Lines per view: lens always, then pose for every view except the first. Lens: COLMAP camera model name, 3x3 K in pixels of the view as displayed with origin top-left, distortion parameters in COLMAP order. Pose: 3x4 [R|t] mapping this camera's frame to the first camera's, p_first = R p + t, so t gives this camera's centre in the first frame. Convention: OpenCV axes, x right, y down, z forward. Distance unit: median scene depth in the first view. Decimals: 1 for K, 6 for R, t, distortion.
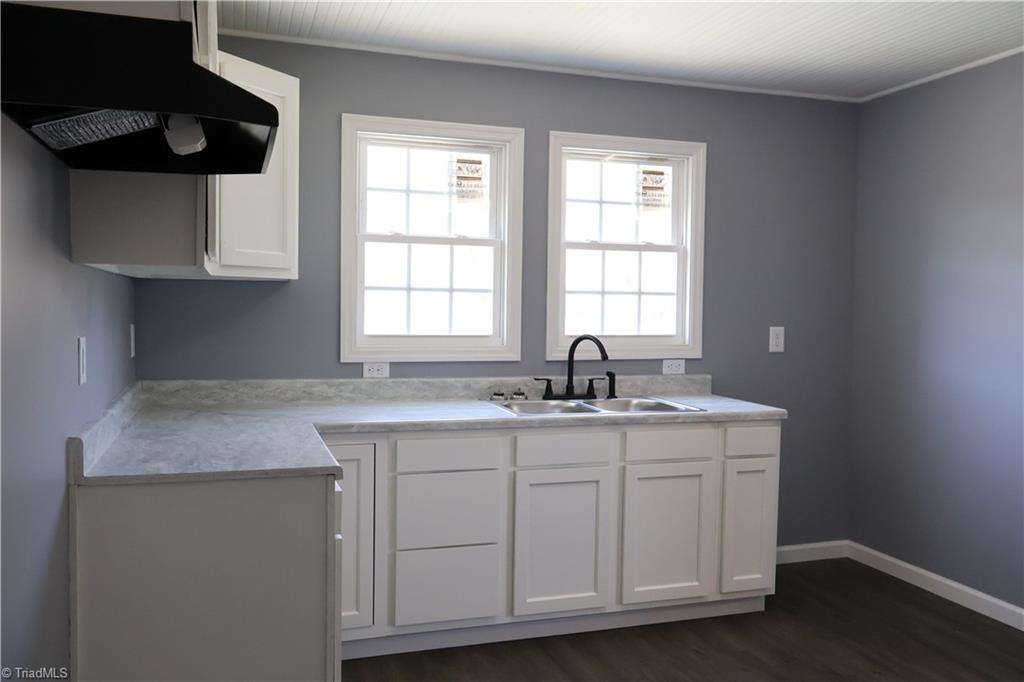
lens RADIAL K [[860.5, 0, 510.2], [0, 860.5, 325.4], [0, 0, 1]] dist [0.034568, -0.024258]
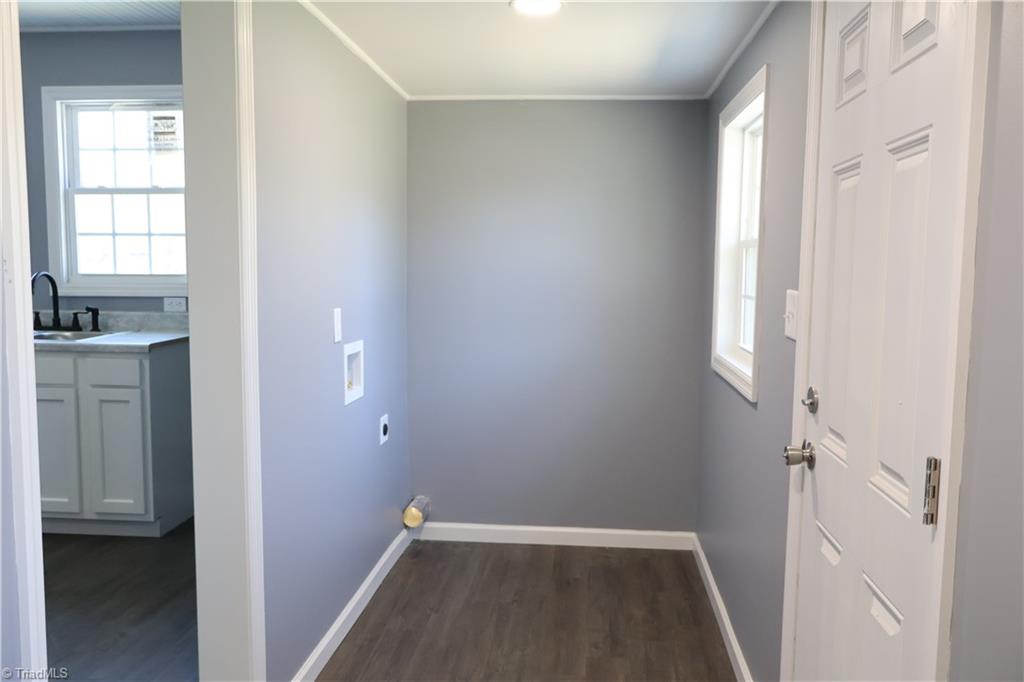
lens RADIAL K [[797.1, 0, 510.4], [0, 797.1, 341.7], [0, 0, 1]] dist [-0.010998, 0.000407]
pose [[0.911311, 0.041664, -0.409606, 0.957226], [-0.006654, 0.996227, 0.086528, 0.006508], [0.411665, -0.076129, 0.908150, 0.280976]]
